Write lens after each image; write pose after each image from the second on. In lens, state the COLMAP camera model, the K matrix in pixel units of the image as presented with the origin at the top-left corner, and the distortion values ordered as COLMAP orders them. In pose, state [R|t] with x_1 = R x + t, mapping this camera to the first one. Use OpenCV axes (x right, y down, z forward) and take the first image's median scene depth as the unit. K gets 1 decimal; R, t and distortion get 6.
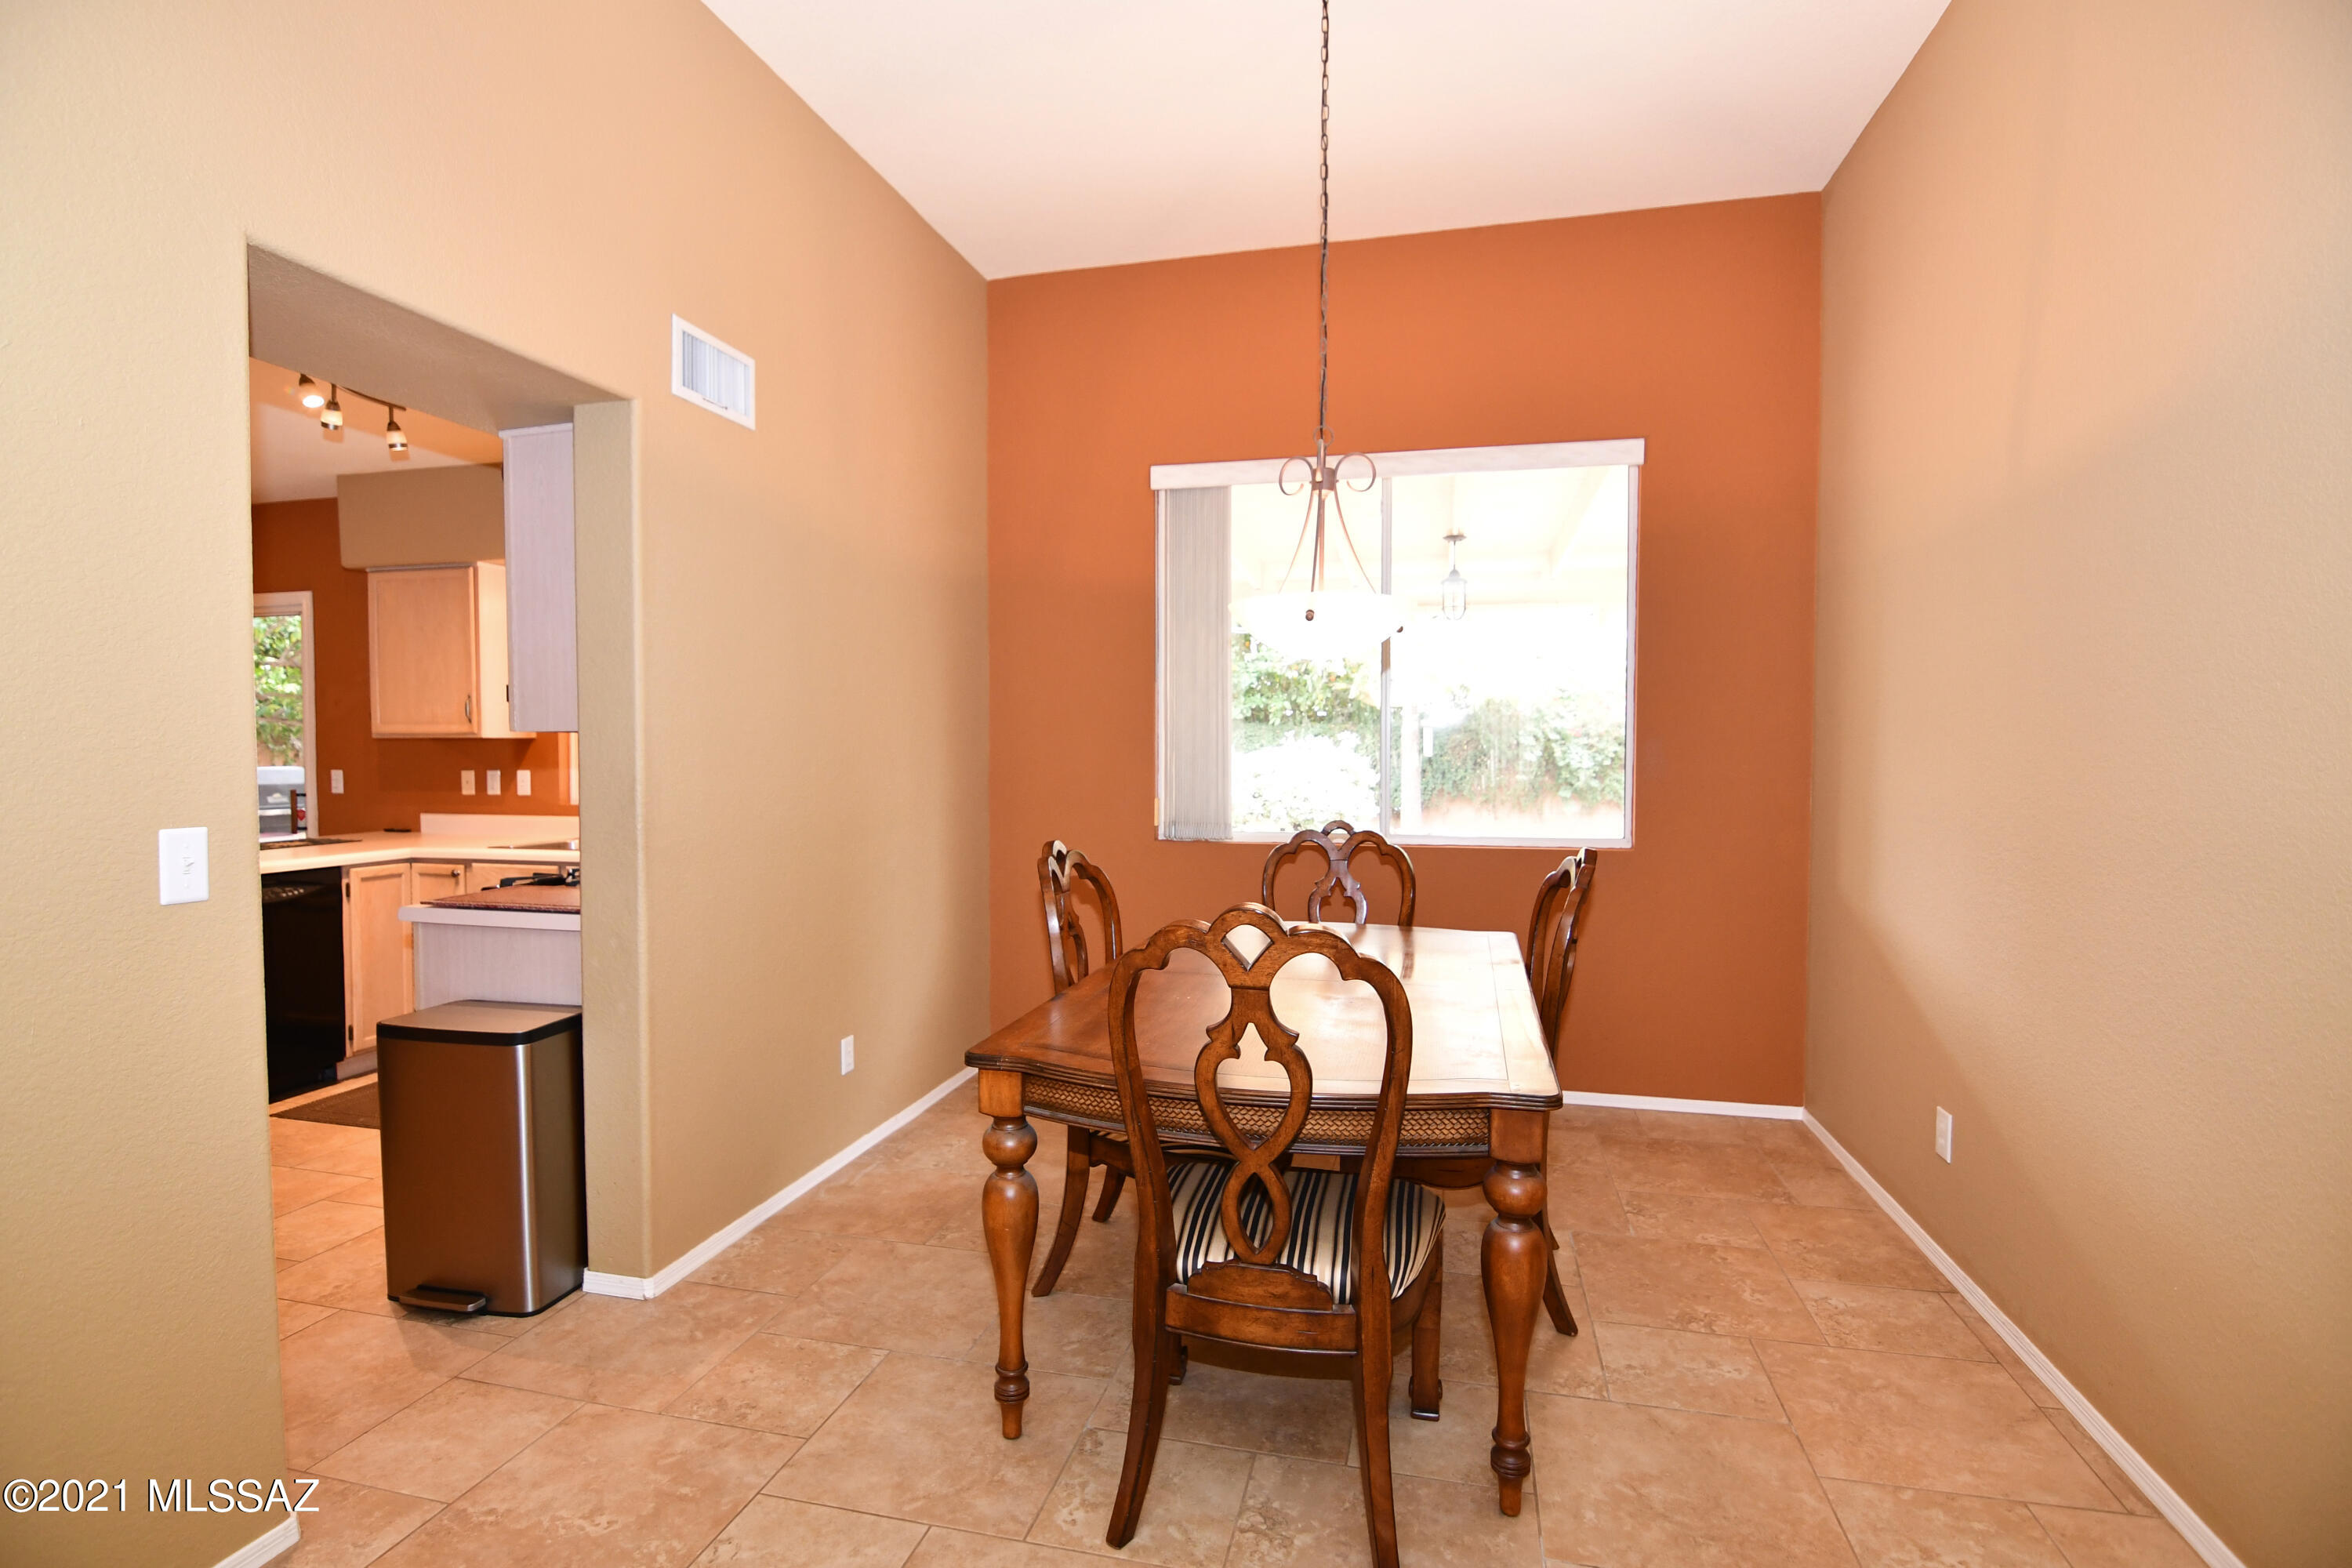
lens RADIAL K [[1137.4, 0, 1165.9], [0, 1137.4, 789.4], [0, 0, 1]] dist [-0.003204, -0.012085]
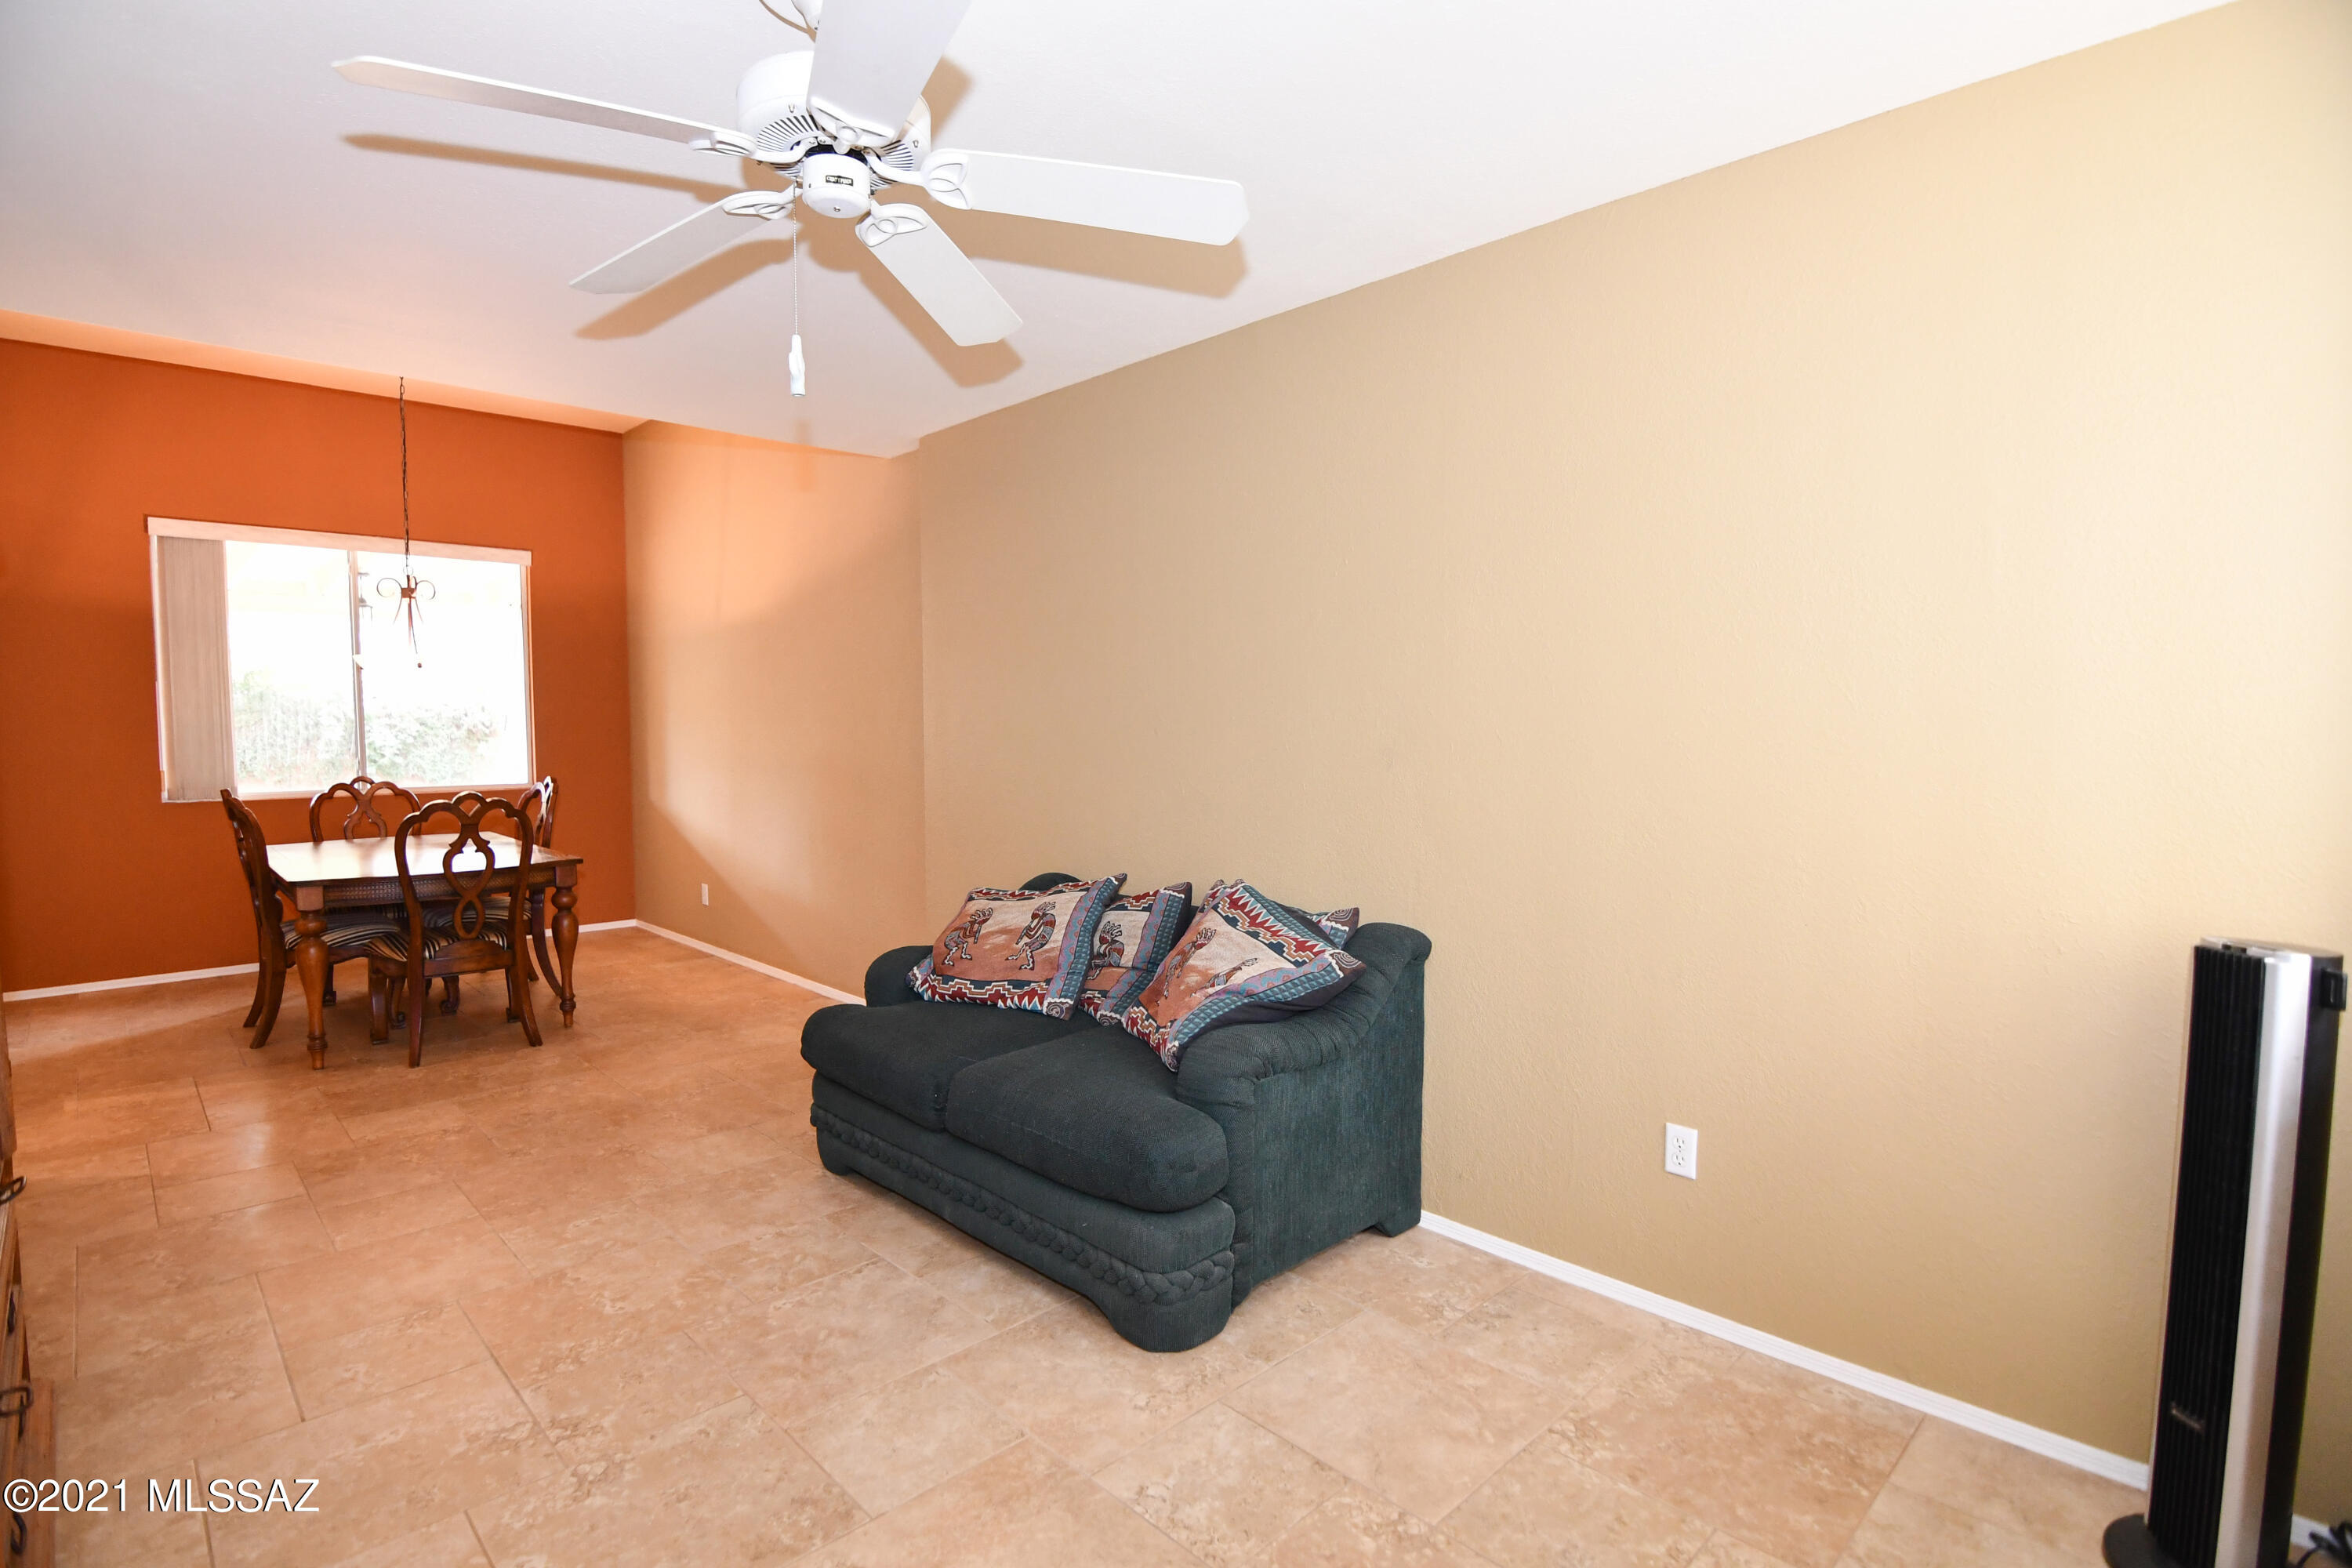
lens RADIAL K [[1137.4, 0, 1165.9], [0, 1137.4, 789.4], [0, 0, 1]] dist [-0.003204, -0.012085]
pose [[0.536580, -0.052447, 0.842218, -0.549668], [0.034923, 0.998592, 0.039935, 0.019263], [-0.843127, 0.007985, 0.537656, -0.765039]]
